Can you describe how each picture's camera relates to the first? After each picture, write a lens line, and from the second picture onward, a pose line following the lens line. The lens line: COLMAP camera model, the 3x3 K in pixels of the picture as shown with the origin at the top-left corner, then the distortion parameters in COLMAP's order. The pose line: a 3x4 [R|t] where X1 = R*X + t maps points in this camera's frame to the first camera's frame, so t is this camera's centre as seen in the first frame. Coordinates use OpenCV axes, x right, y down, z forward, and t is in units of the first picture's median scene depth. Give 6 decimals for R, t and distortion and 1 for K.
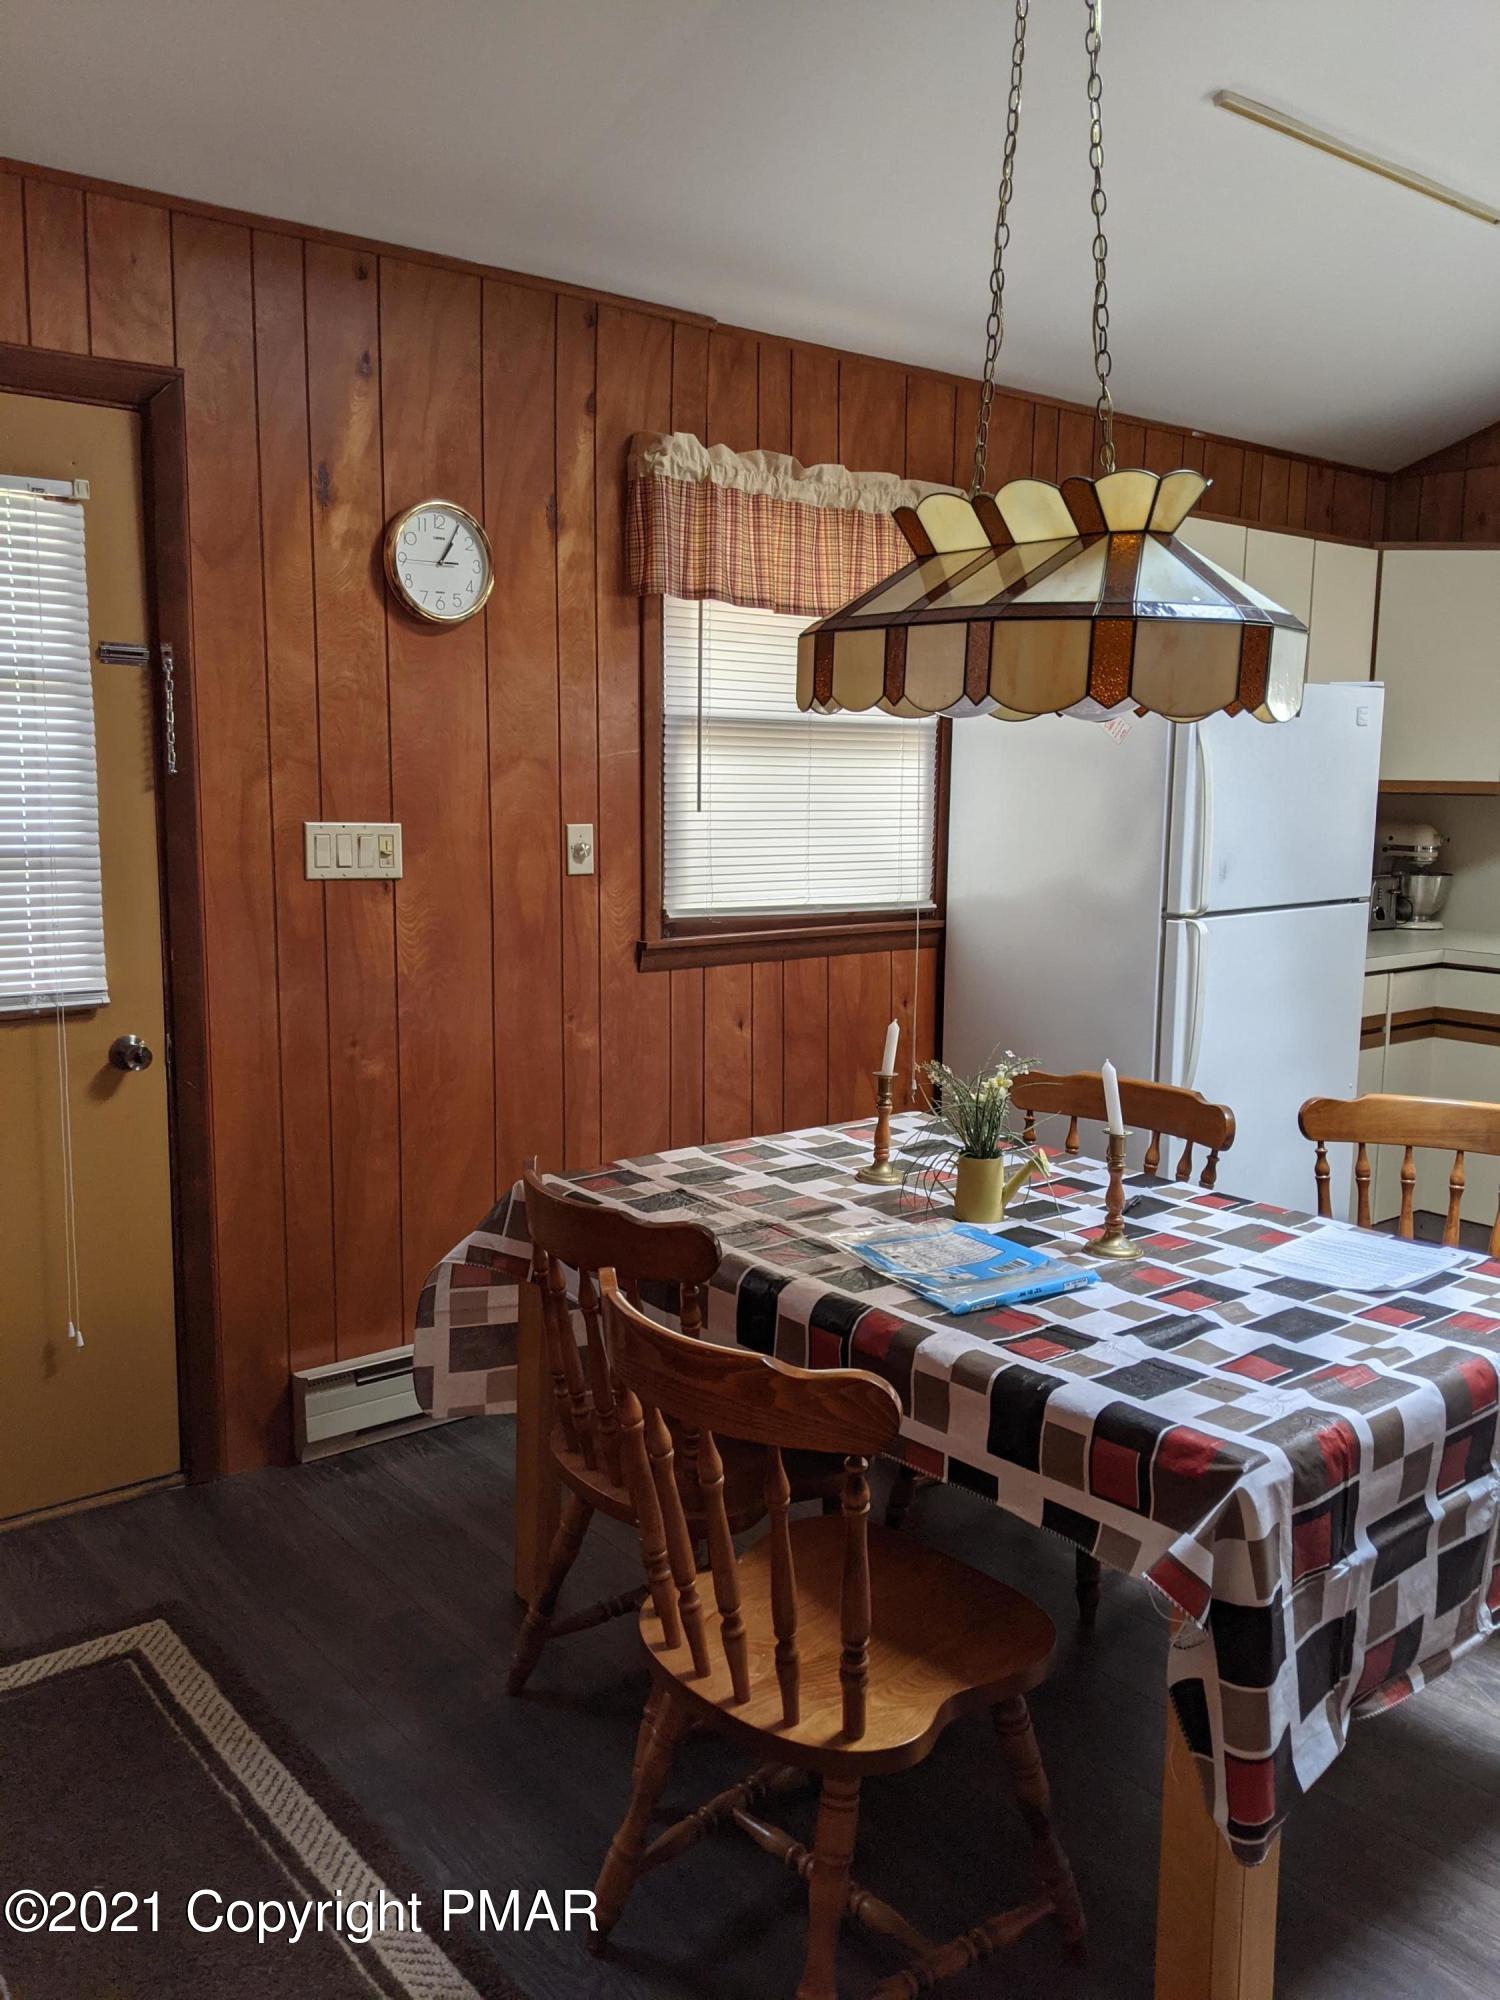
lens RADIAL K [[1586.4, 0, 733.9], [0, 1586.4, 996.5], [0, 0, 1]] dist [0.076658, -0.135538]
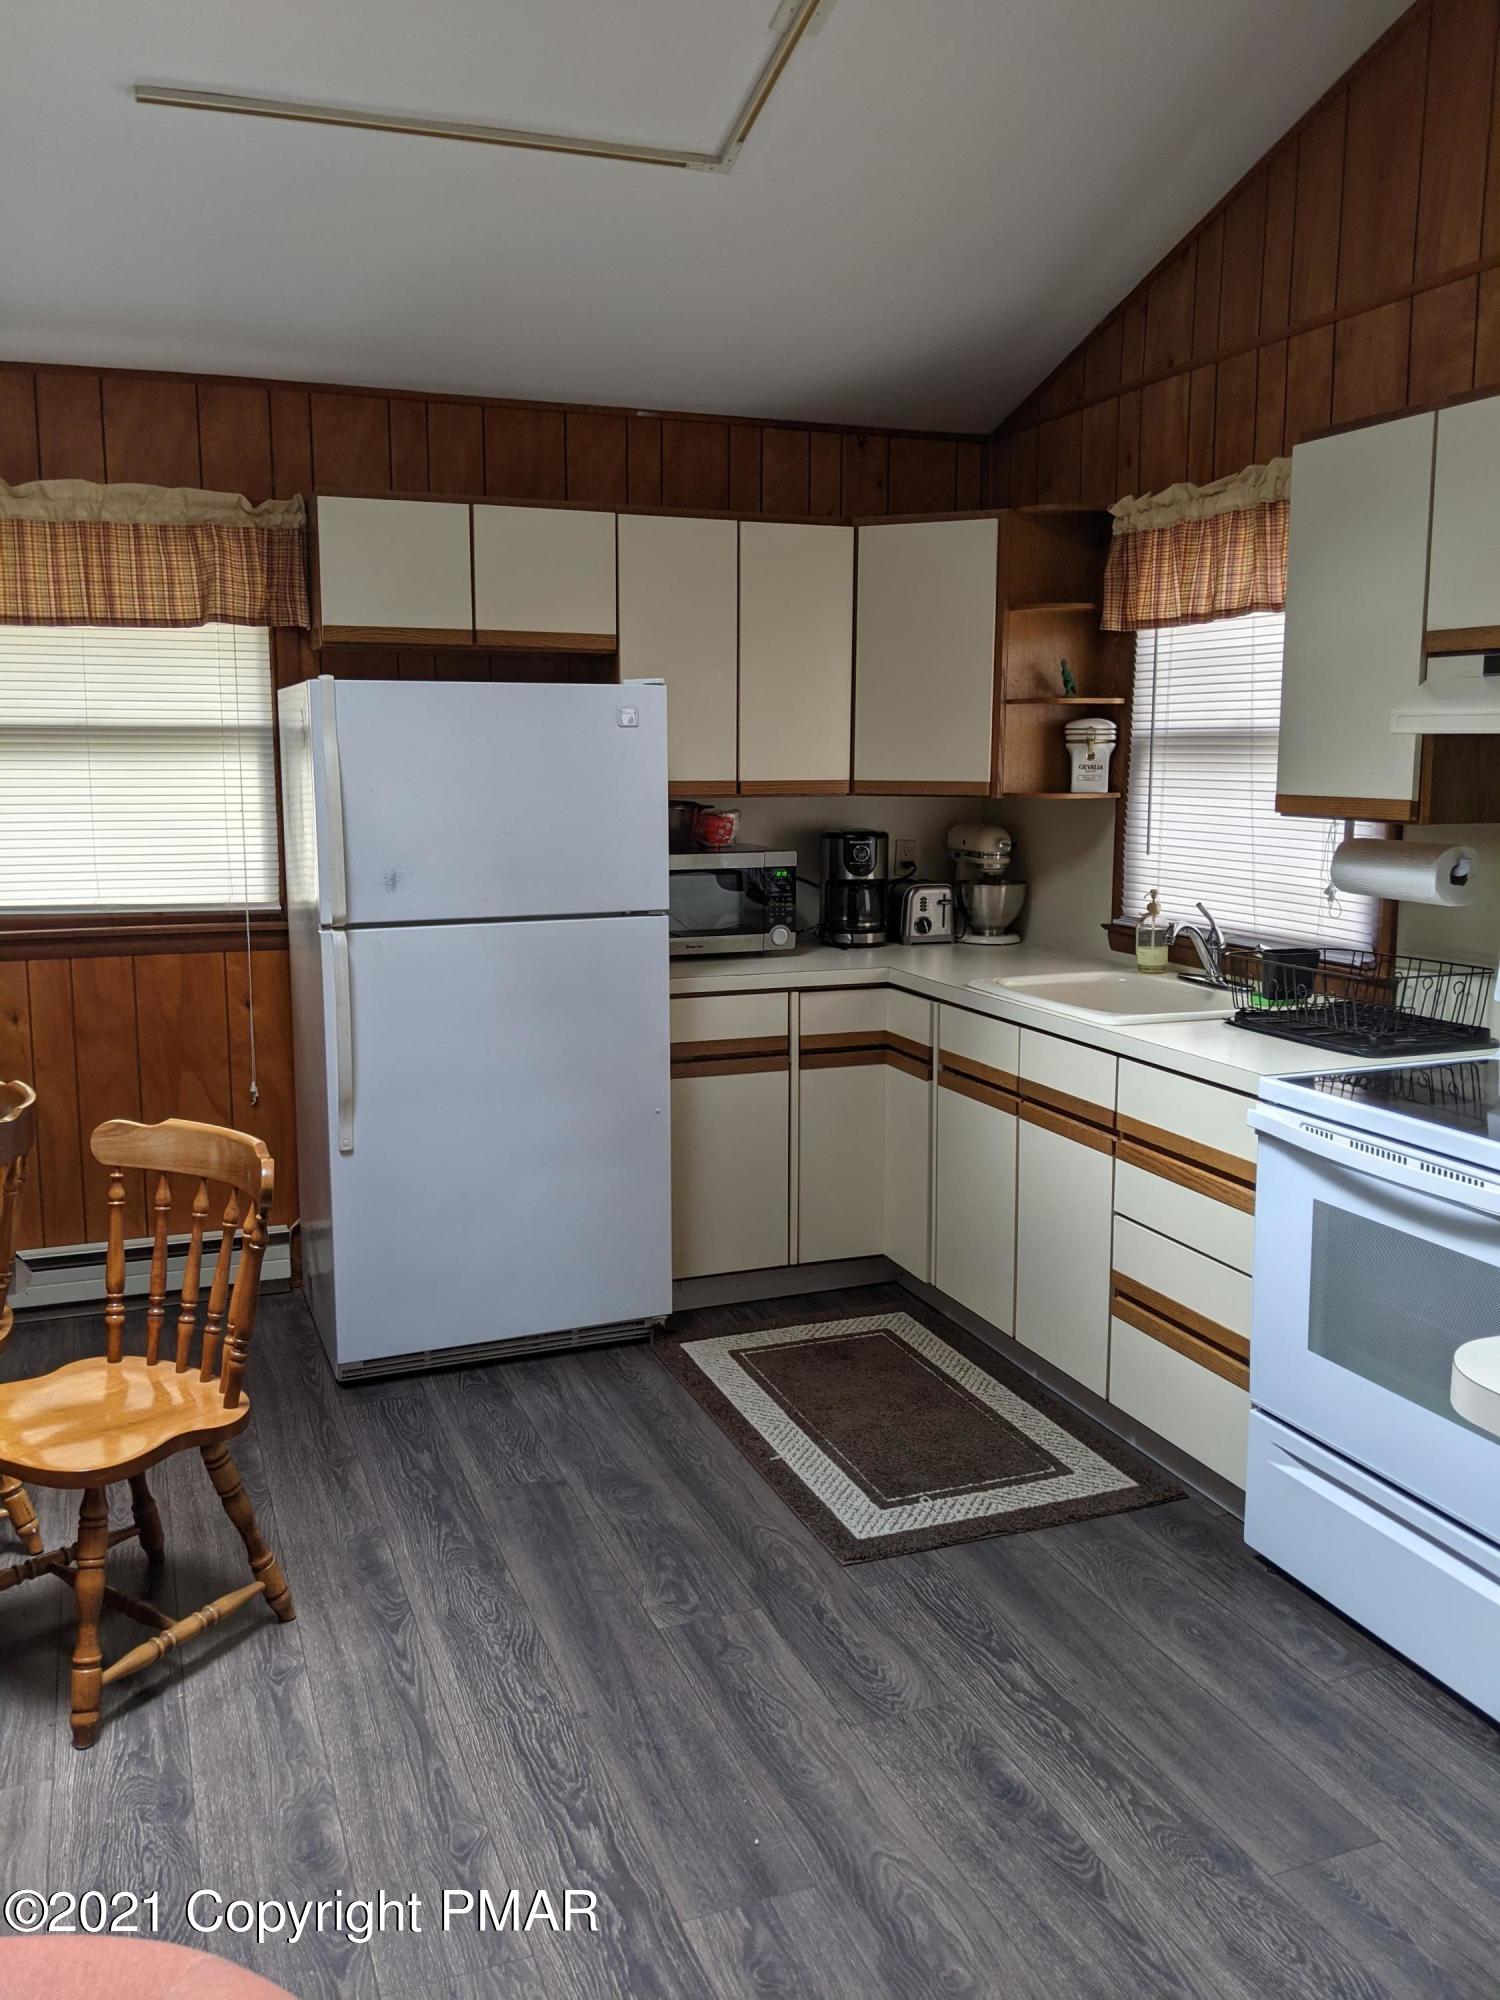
lens RADIAL K [[1586.4, 0, 727.8], [0, 1586.4, 974.6], [0, 0, 1]] dist [0.076658, -0.135538]
pose [[0.952066, 0.034578, -0.303931, 1.009942], [-0.034817, 0.999383, 0.004634, -0.043041], [0.303904, 0.006170, 0.952683, 0.189040]]
